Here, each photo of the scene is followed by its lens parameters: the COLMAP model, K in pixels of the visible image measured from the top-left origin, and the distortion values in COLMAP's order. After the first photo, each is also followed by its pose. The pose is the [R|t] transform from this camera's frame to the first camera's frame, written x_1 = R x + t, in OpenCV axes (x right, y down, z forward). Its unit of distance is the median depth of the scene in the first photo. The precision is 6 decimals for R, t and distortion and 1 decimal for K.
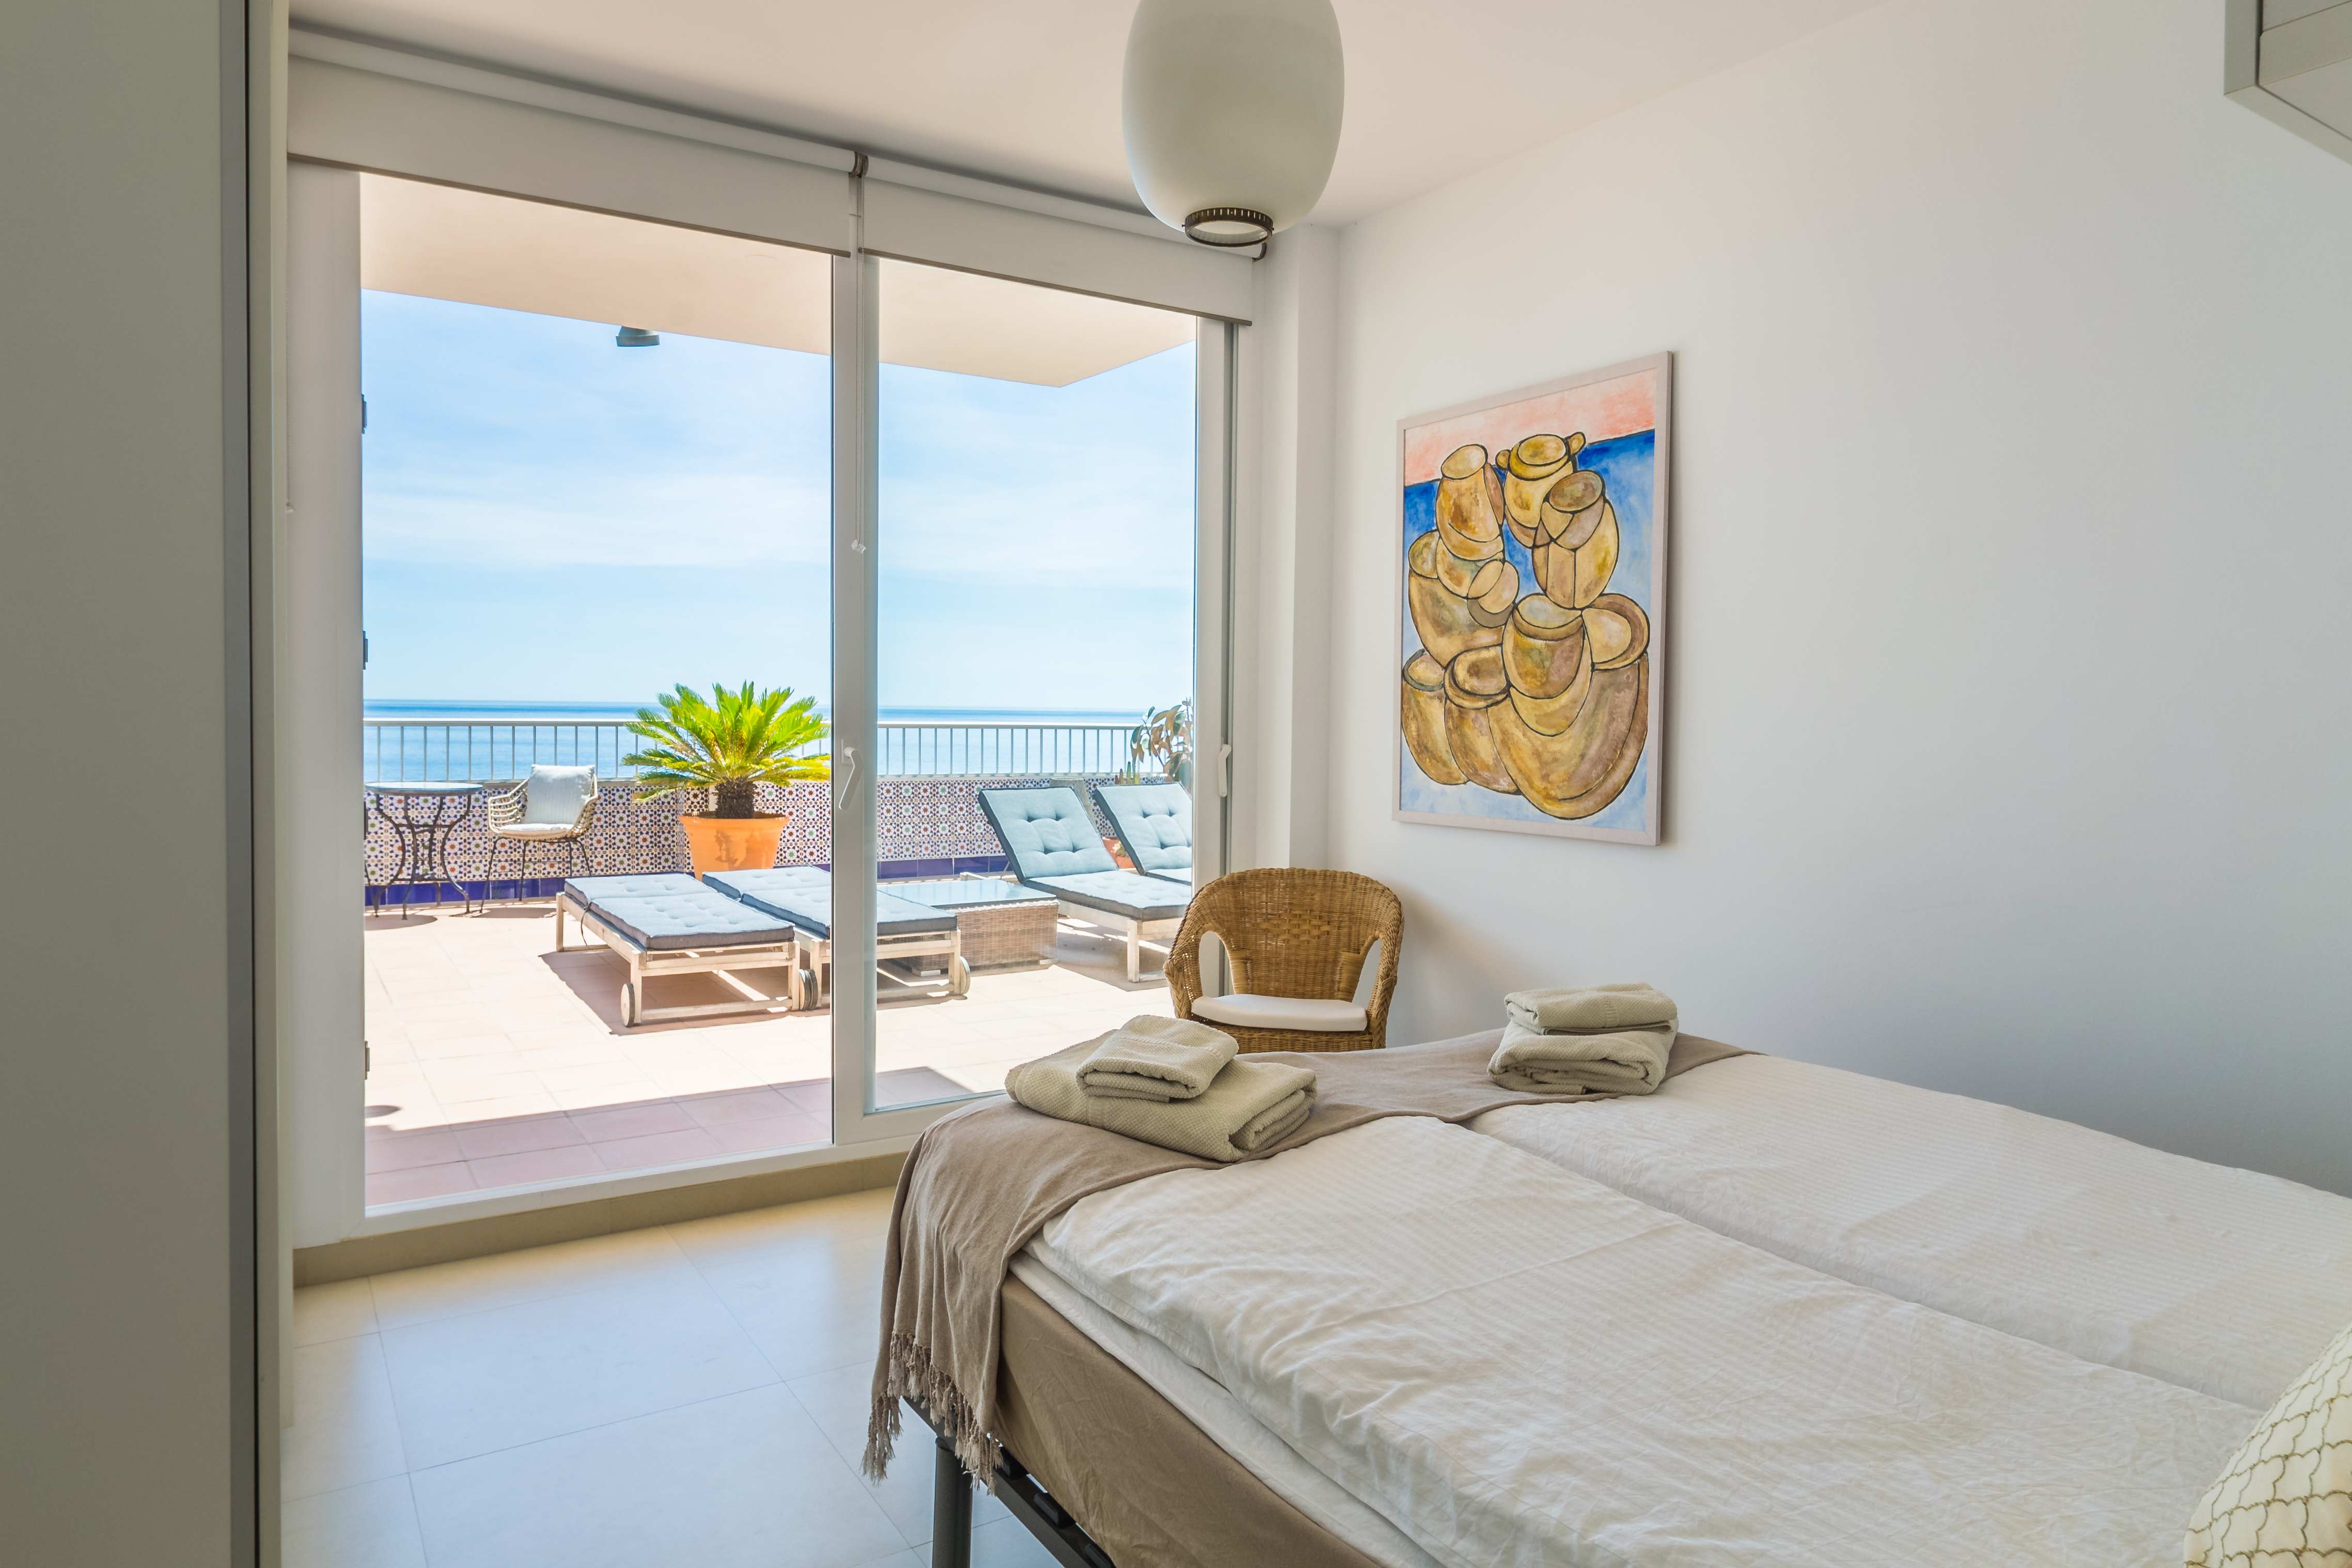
lens RADIAL K [[1509.6, 0, 1181.7], [0, 1509.6, 770.2], [0, 0, 1]] dist [0.029183, 0.001665]
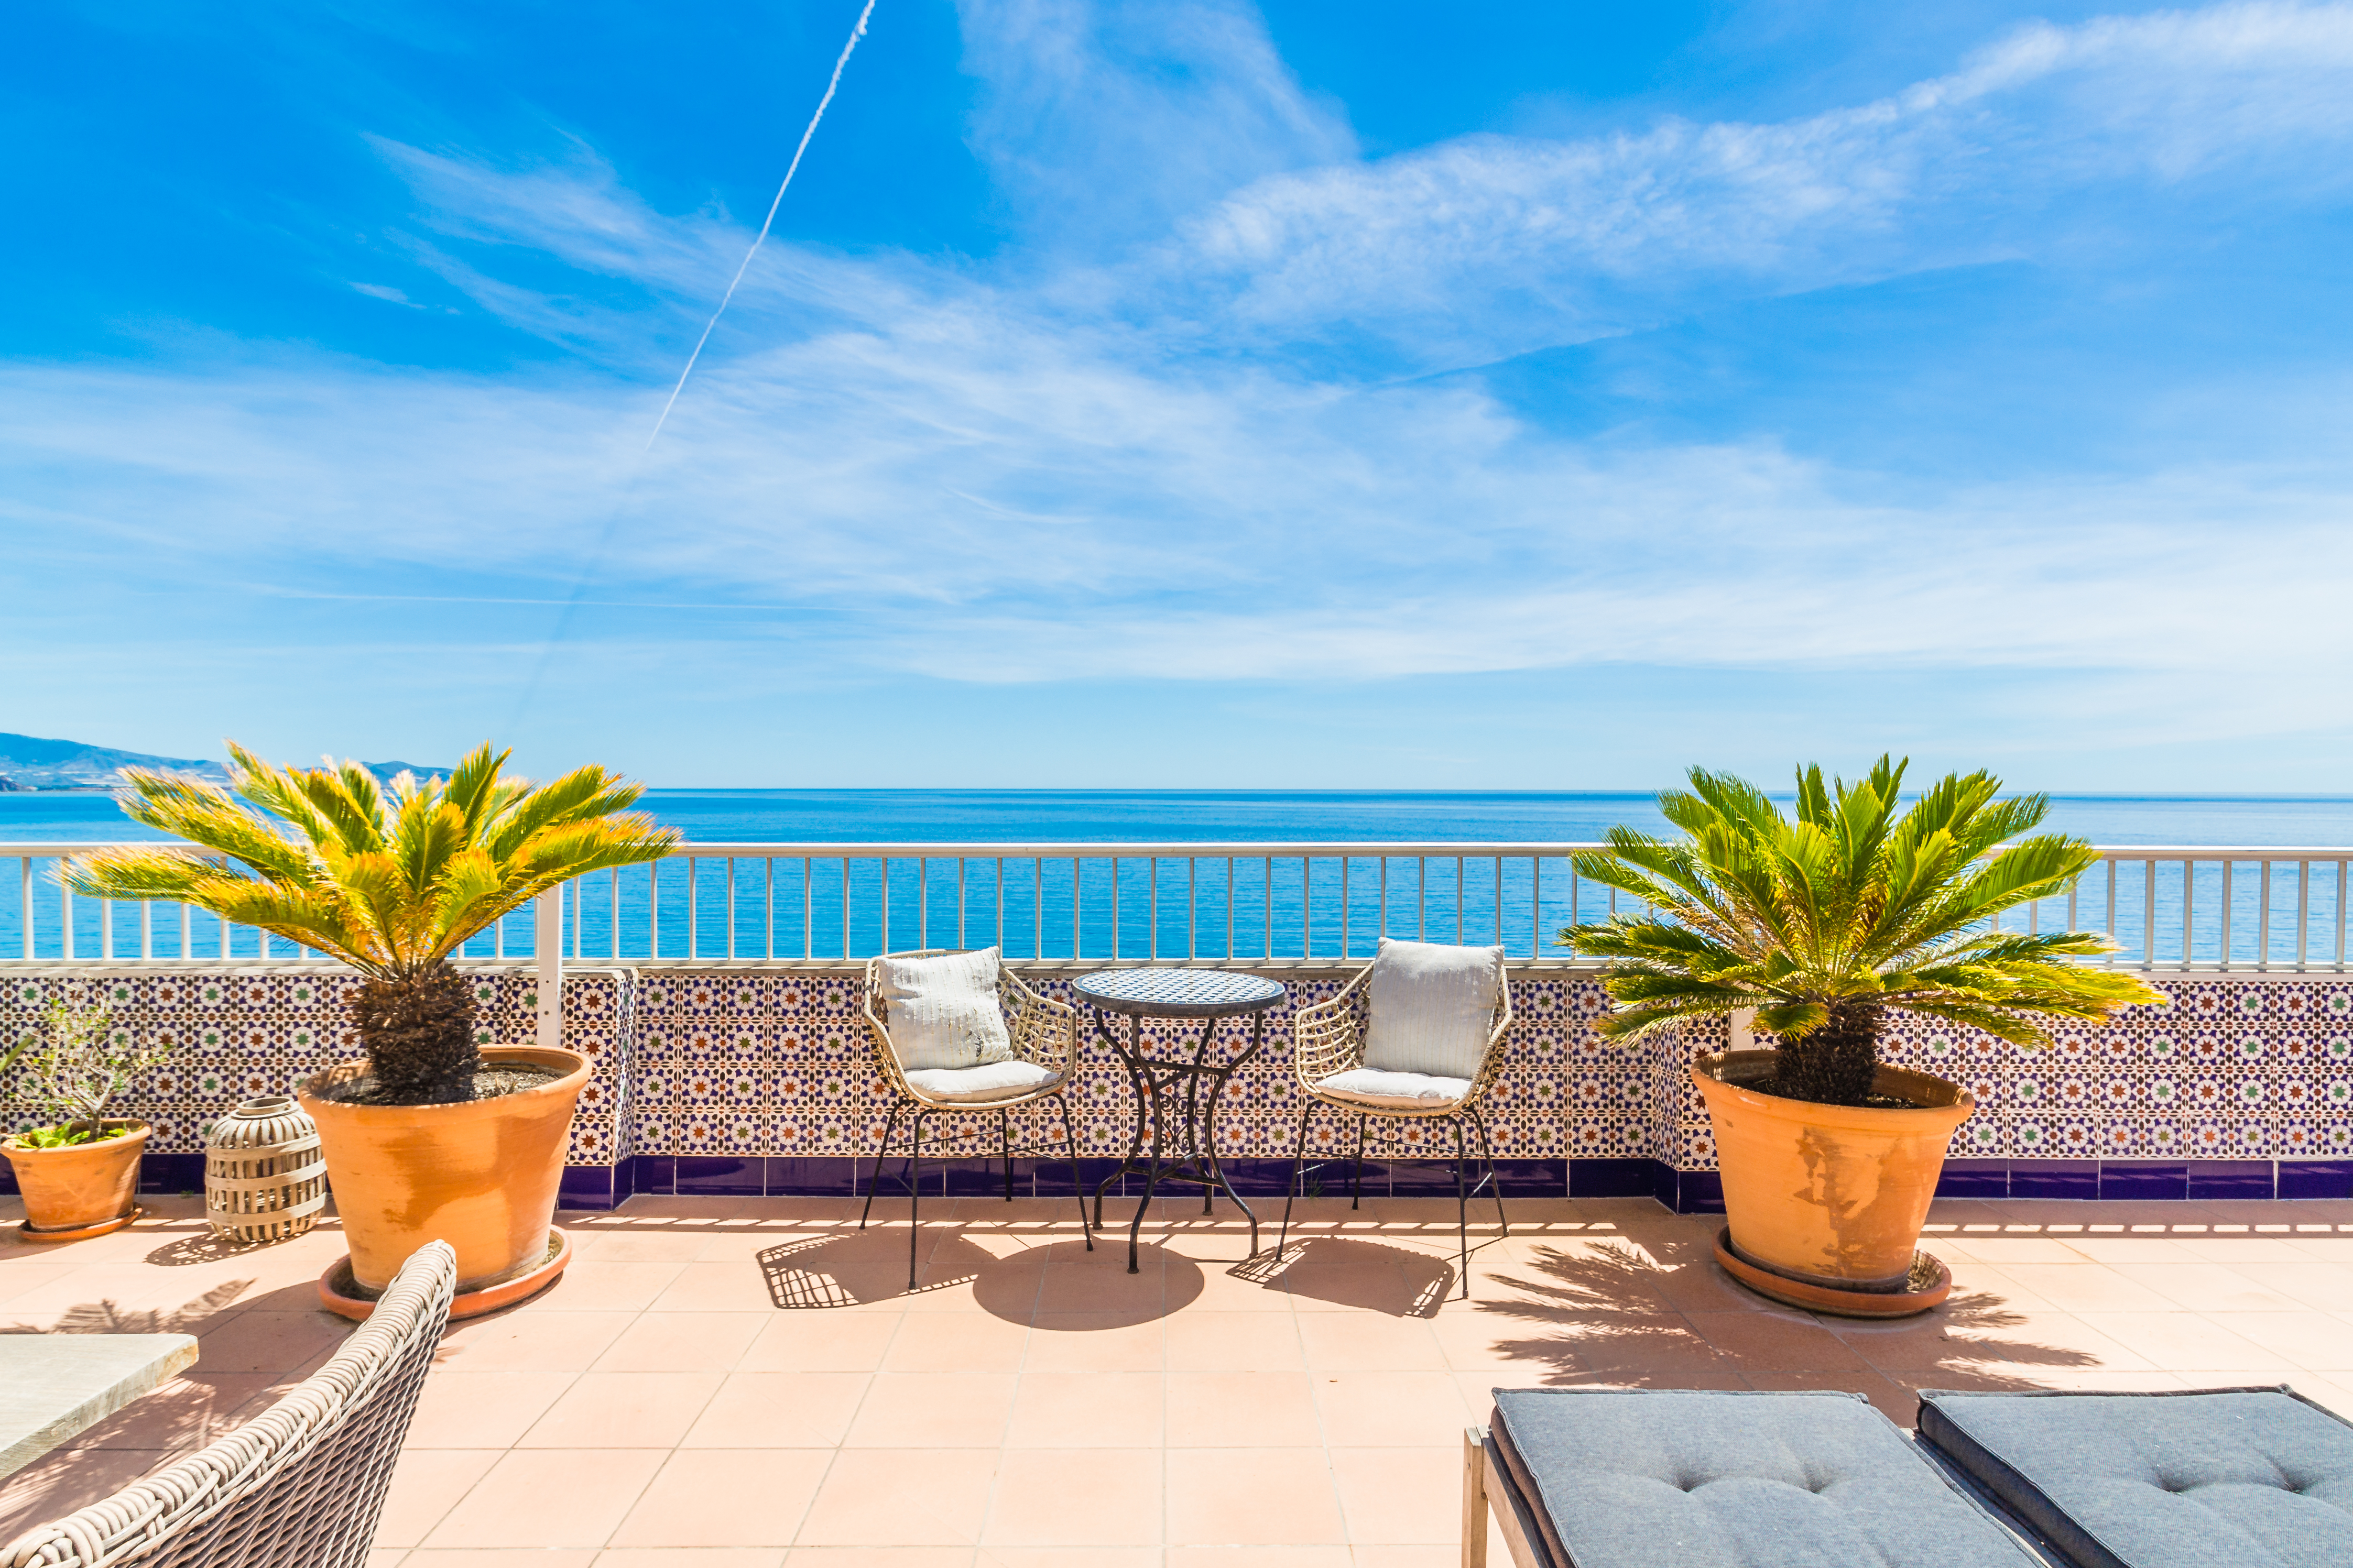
lens RADIAL K [[1283.9, 0, 1165.6], [0, 1283.9, 832.3], [0, 0, 1]] dist [0.009236, -0.005958]
pose [[0.846088, 0.009133, -0.532964, -0.267058], [-0.015942, 0.999839, -0.008175, -0.033537], [0.532804, 0.015413, 0.846098, 0.613609]]
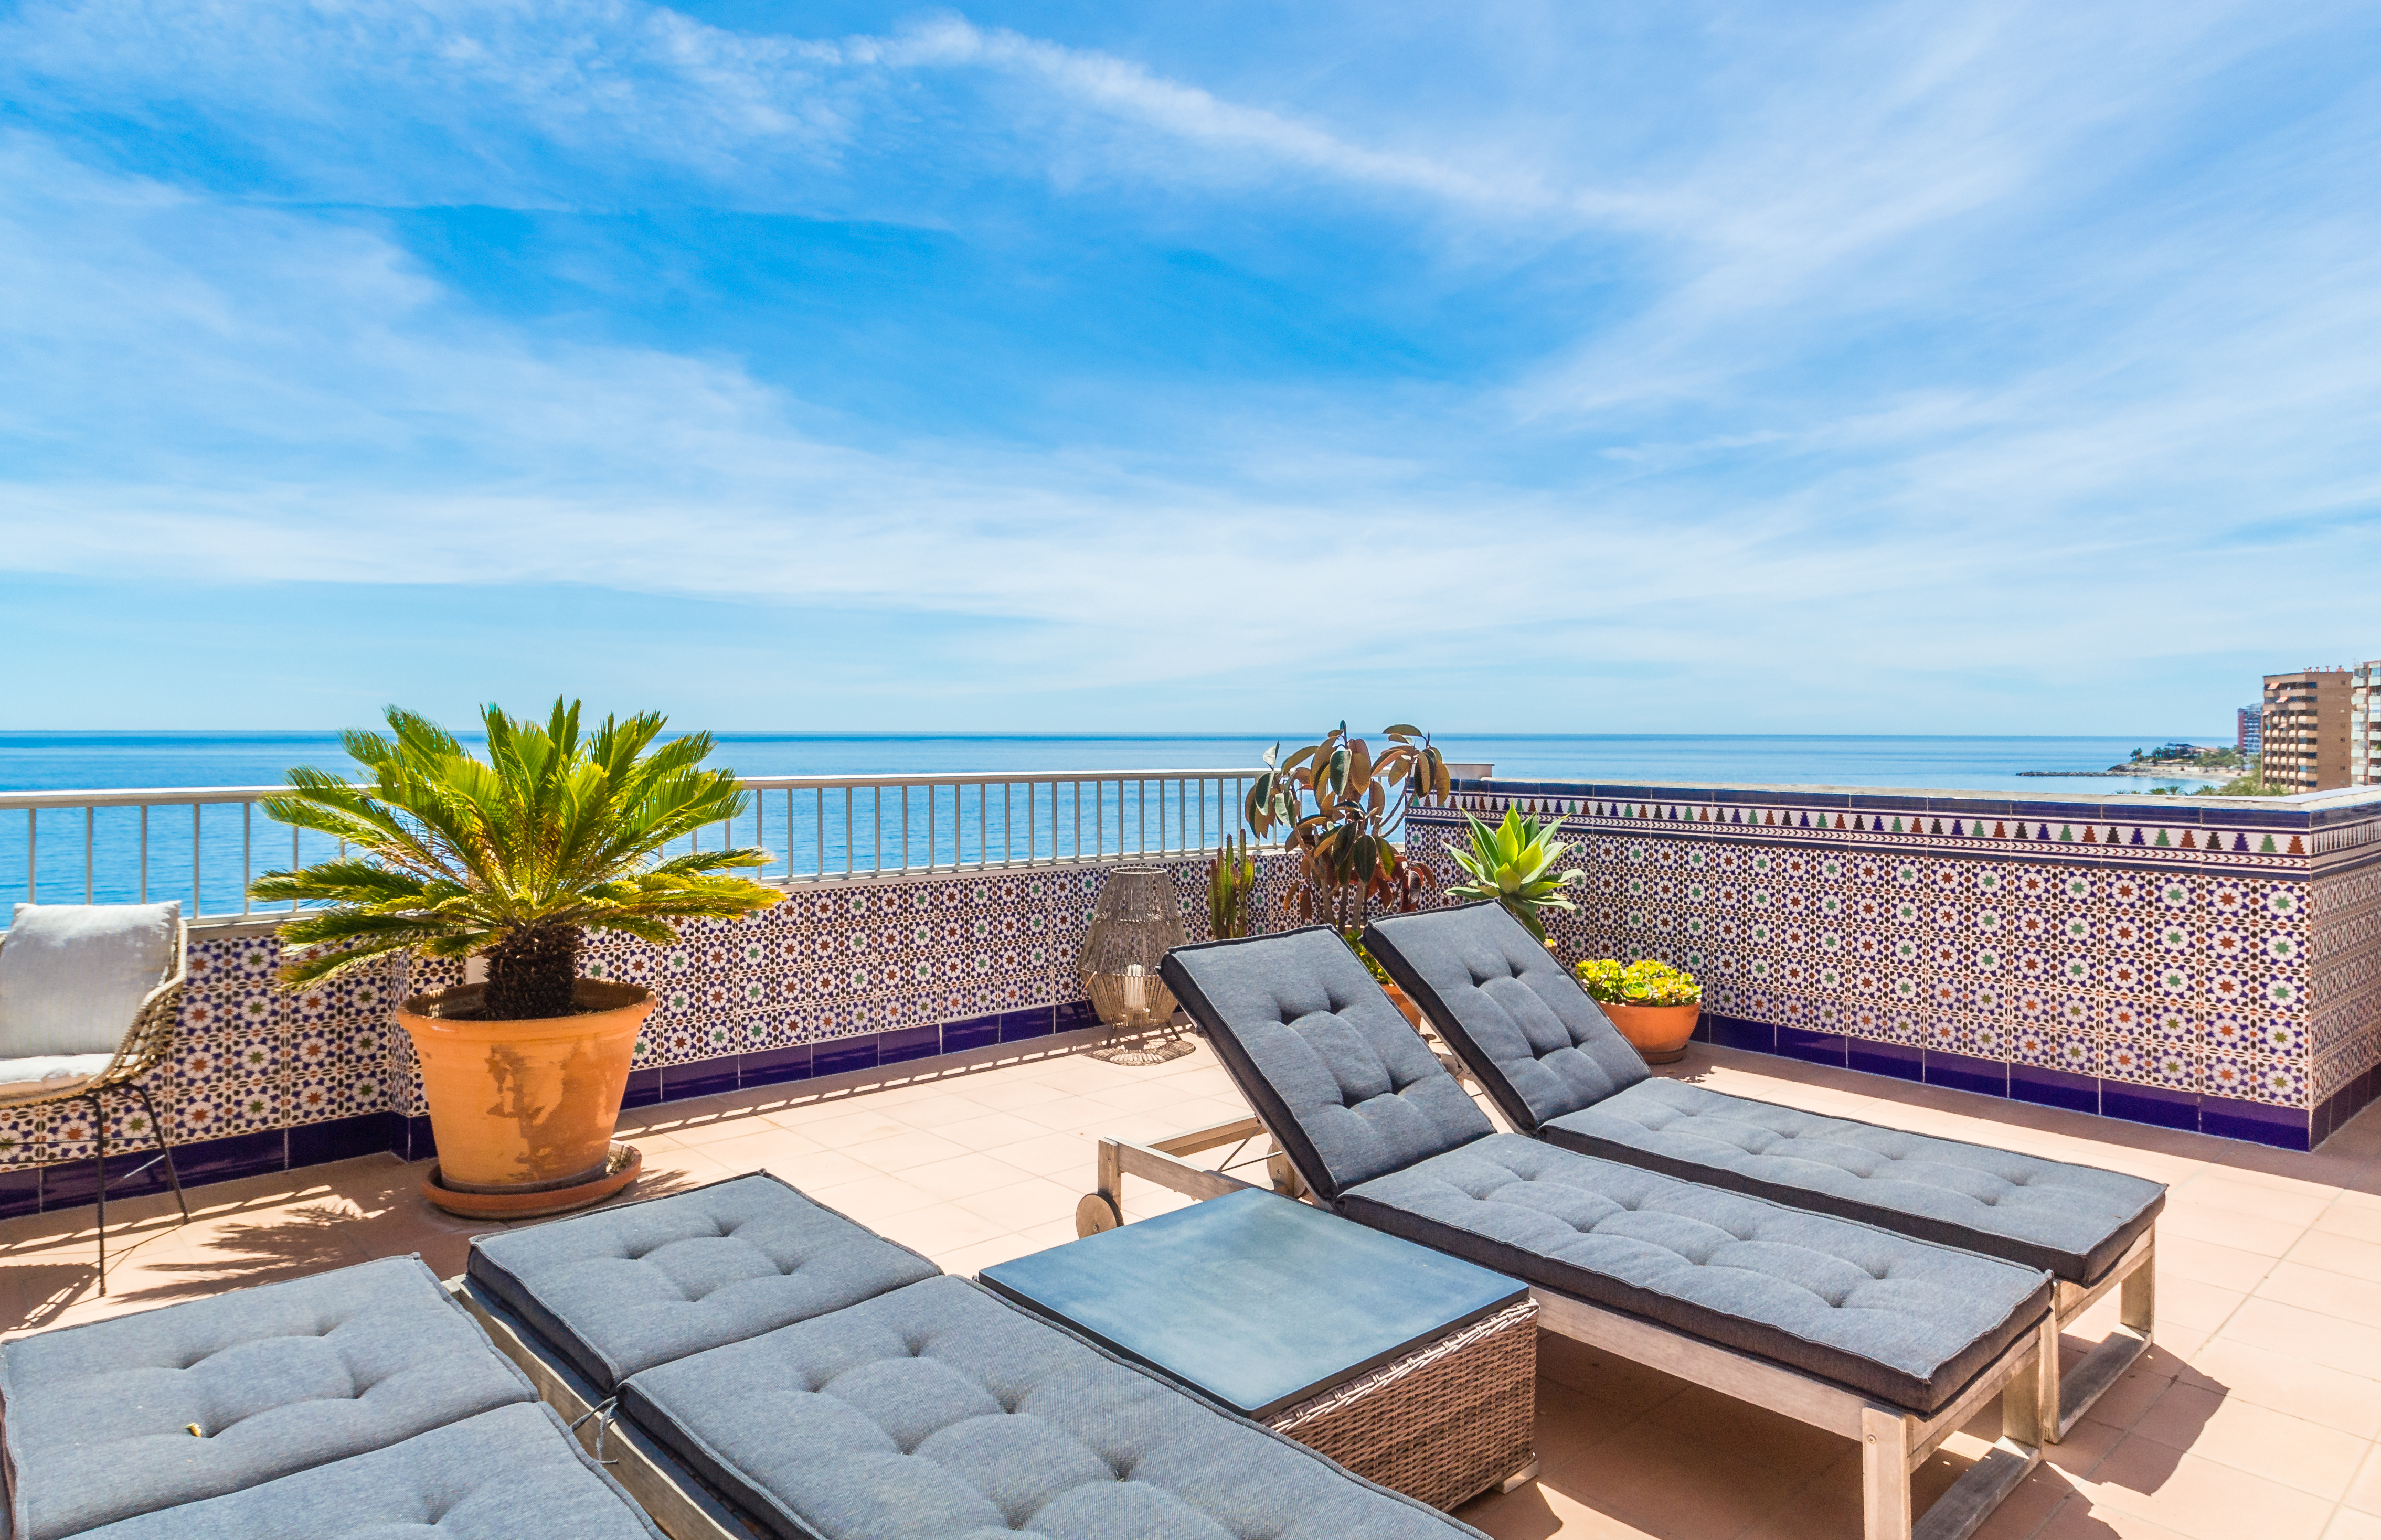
lens RADIAL K [[1455.4, 0, 1194.7], [0, 1455.4, 728.5], [0, 0, 1]] dist [0.013149, -0.012319]
pose [[0.984171, -0.010761, 0.176896, -0.181796], [0.018532, 0.998931, -0.042340, -0.028956], [-0.176252, 0.044948, 0.983318, 0.551064]]
